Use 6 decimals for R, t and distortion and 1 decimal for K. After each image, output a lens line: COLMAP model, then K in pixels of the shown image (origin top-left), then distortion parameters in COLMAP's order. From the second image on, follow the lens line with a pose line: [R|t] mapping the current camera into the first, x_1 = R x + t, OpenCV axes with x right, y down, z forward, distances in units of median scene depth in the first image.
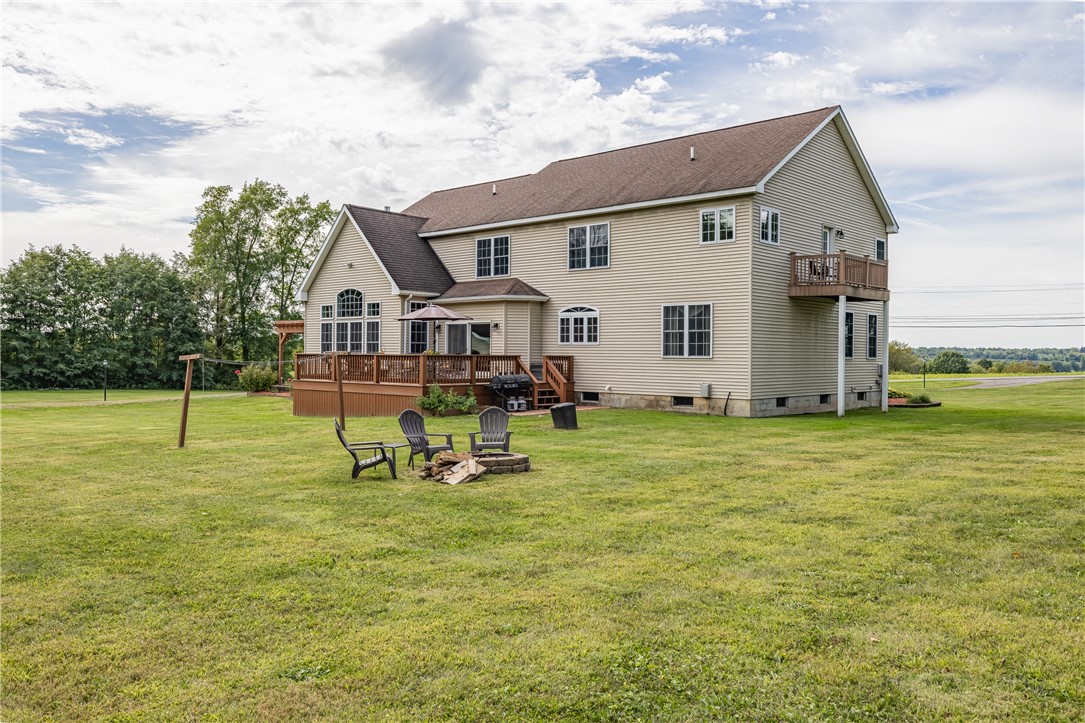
lens RADIAL K [[876.0, 0, 544.4], [0, 876.0, 363.4], [0, 0, 1]] dist [-0.005049, 0.008860]
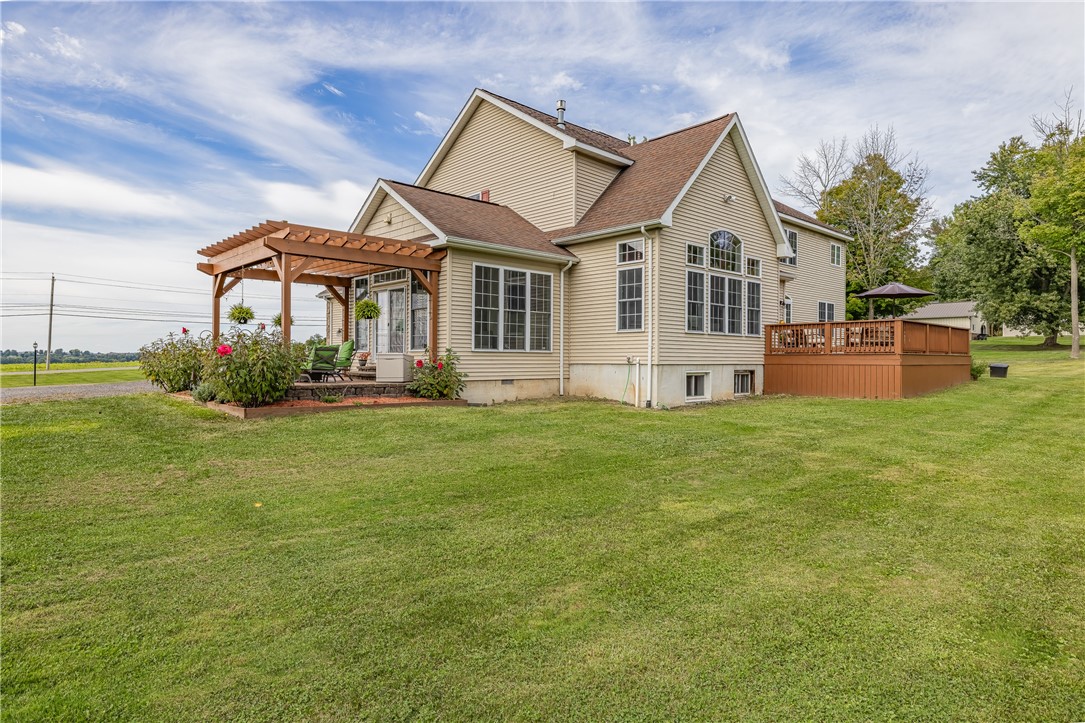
lens RADIAL K [[630.5, 0, 539.0], [0, 630.5, 359.8], [0, 0, 1]] dist [0.009043, 0.000661]
pose [[0.072983, -0.011624, 0.997265, -0.791682], [0.002989, 0.999930, 0.011436, 0.015627], [-0.997329, 0.002146, 0.073012, 1.167346]]
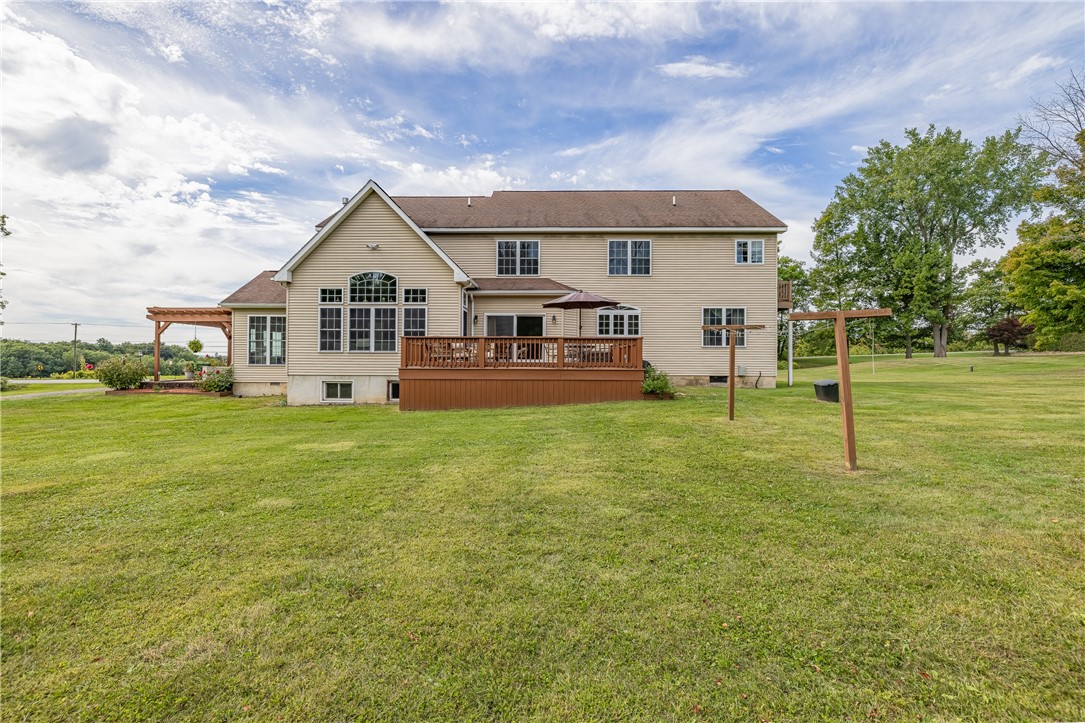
lens RADIAL K [[475.7, 0, 541.6], [0, 475.7, 358.5], [0, 0, 1]] dist [-0.002883, -0.000477]
pose [[0.748915, -0.001803, 0.662663, -0.442995], [0.006143, 0.999972, -0.004223, 0.010415], [-0.662637, 0.007234, 0.748906, 0.524926]]
